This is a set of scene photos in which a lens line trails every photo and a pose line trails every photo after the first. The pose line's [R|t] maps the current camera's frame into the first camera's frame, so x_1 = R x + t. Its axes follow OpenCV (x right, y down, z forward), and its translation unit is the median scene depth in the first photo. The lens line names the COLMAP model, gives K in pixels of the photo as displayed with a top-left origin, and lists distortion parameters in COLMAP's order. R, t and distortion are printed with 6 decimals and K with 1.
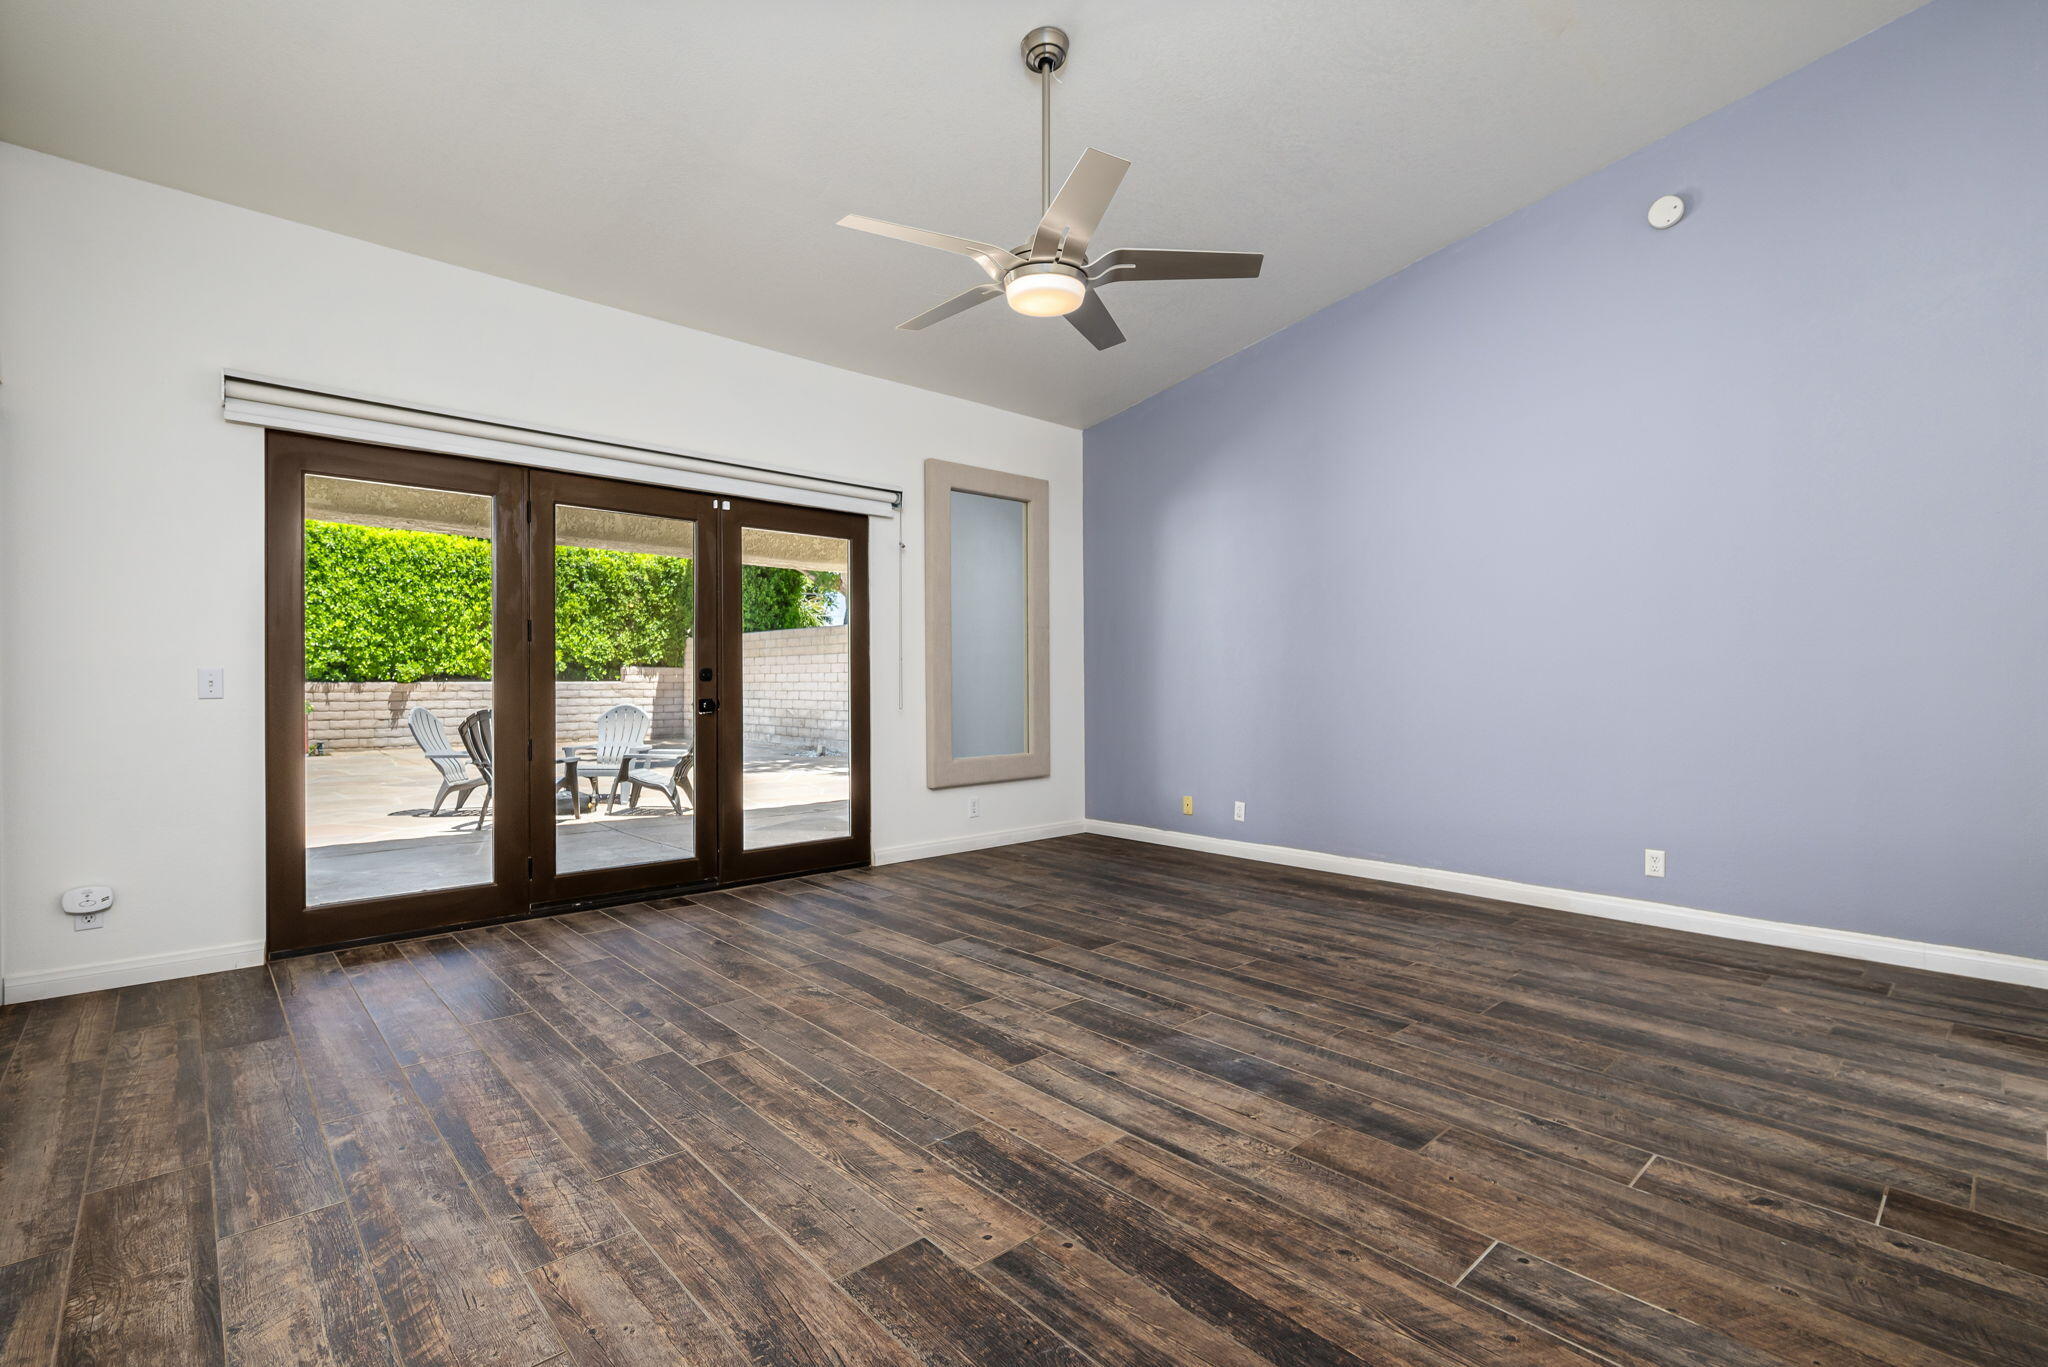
lens RADIAL K [[914.2, 0, 1025.4], [0, 914.2, 675.2], [0, 0, 1]] dist [-0.002840, -0.000799]
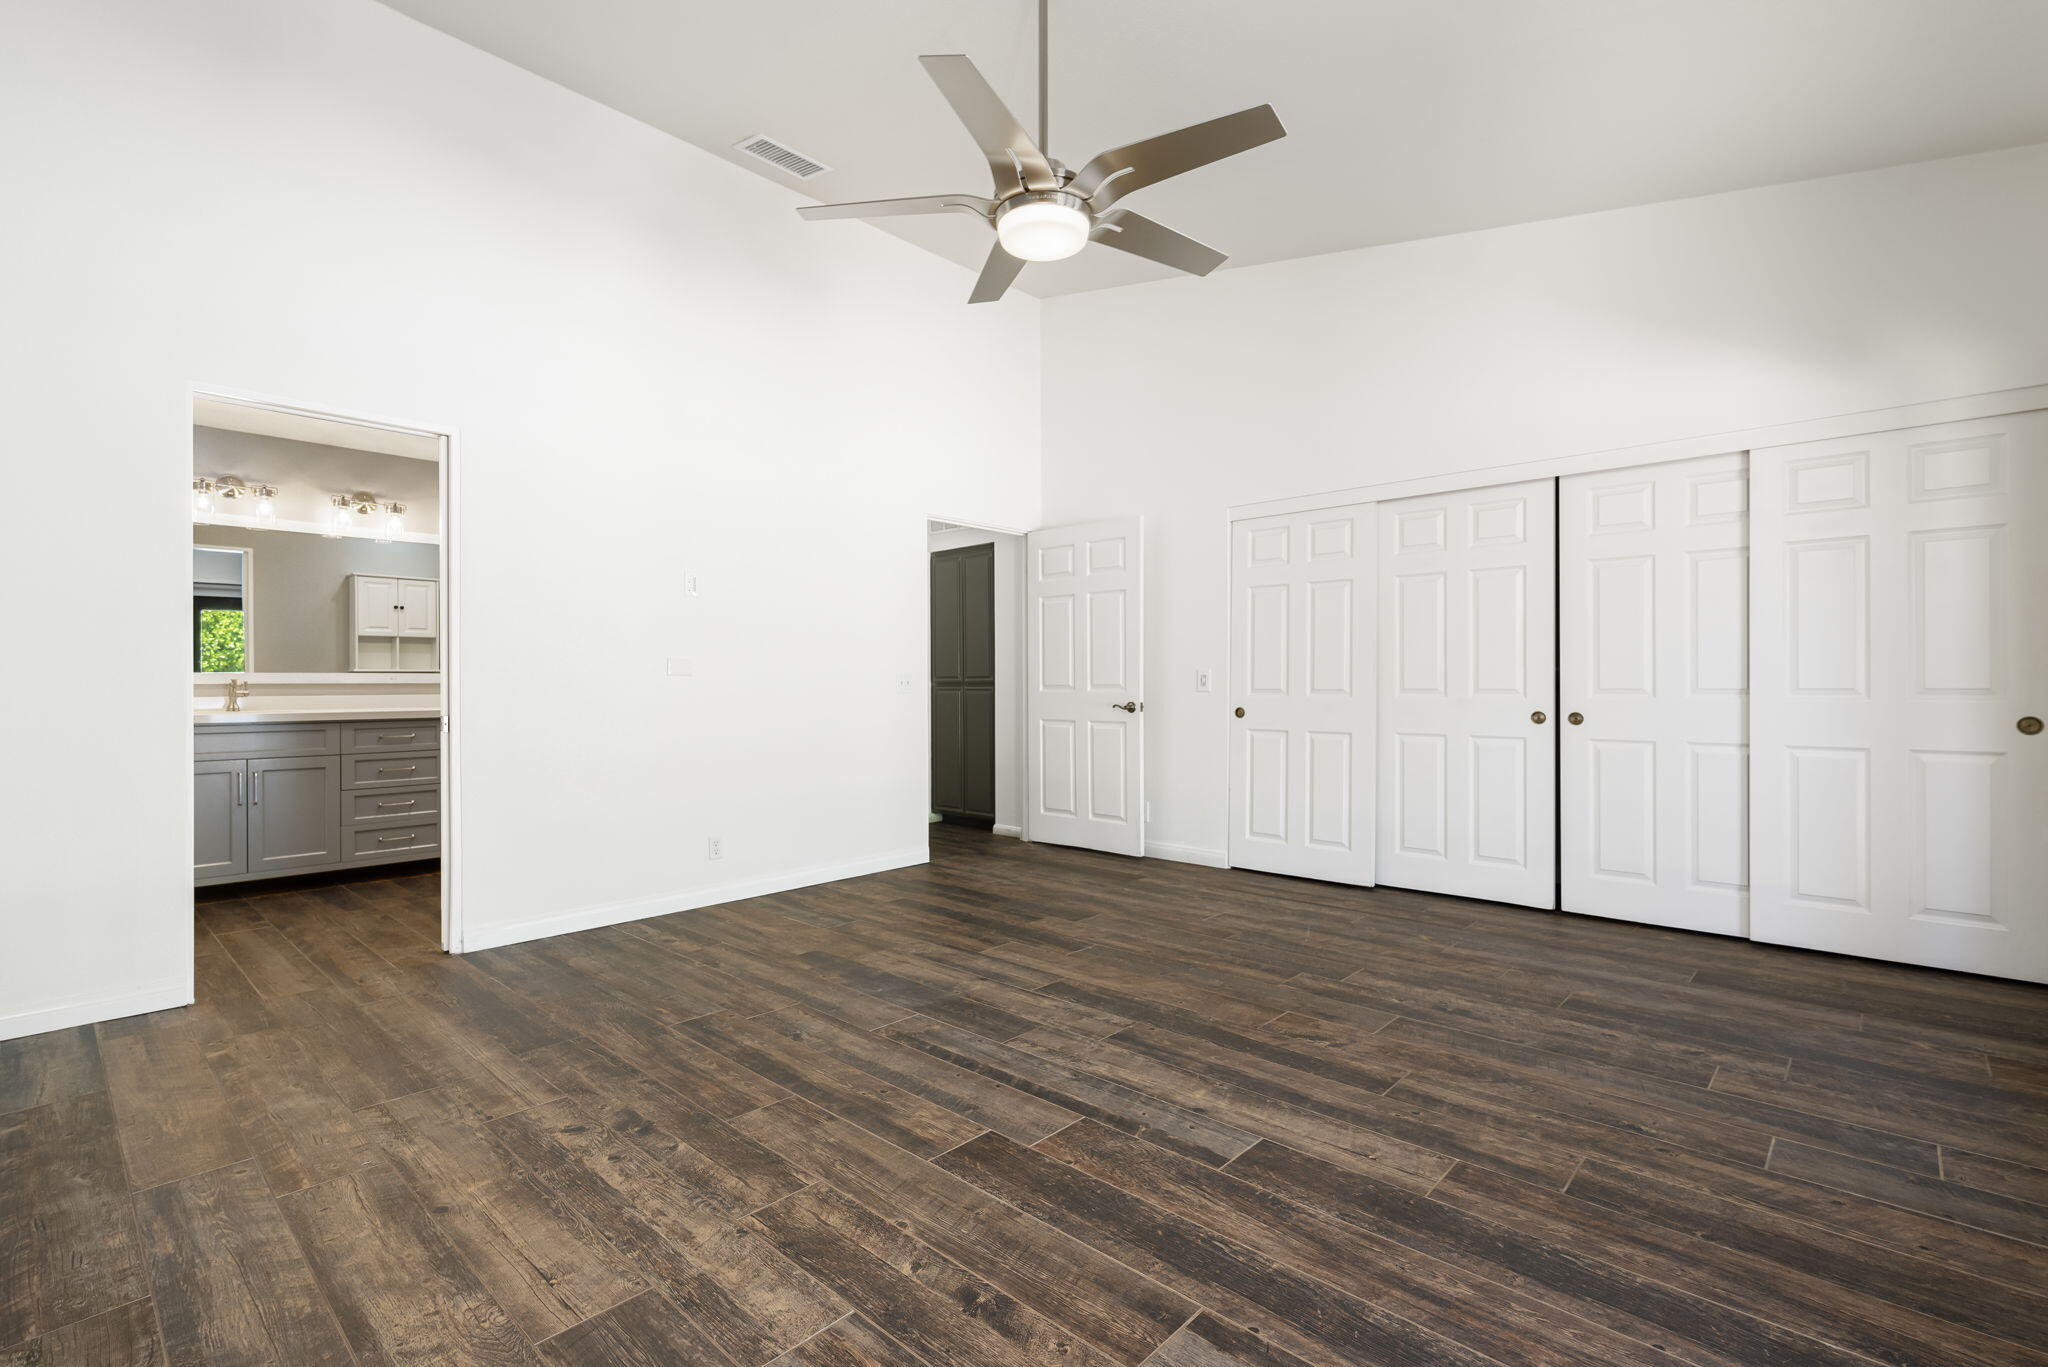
lens RADIAL K [[914.2, 0, 1029.3], [0, 914.2, 686.3], [0, 0, 1]] dist [-0.002840, -0.000799]
pose [[-0.996395, 0.006731, -0.084567, 0.116379], [0.006965, 0.999973, -0.002477, 0.016104], [0.084548, -0.003057, -0.996415, 1.965419]]
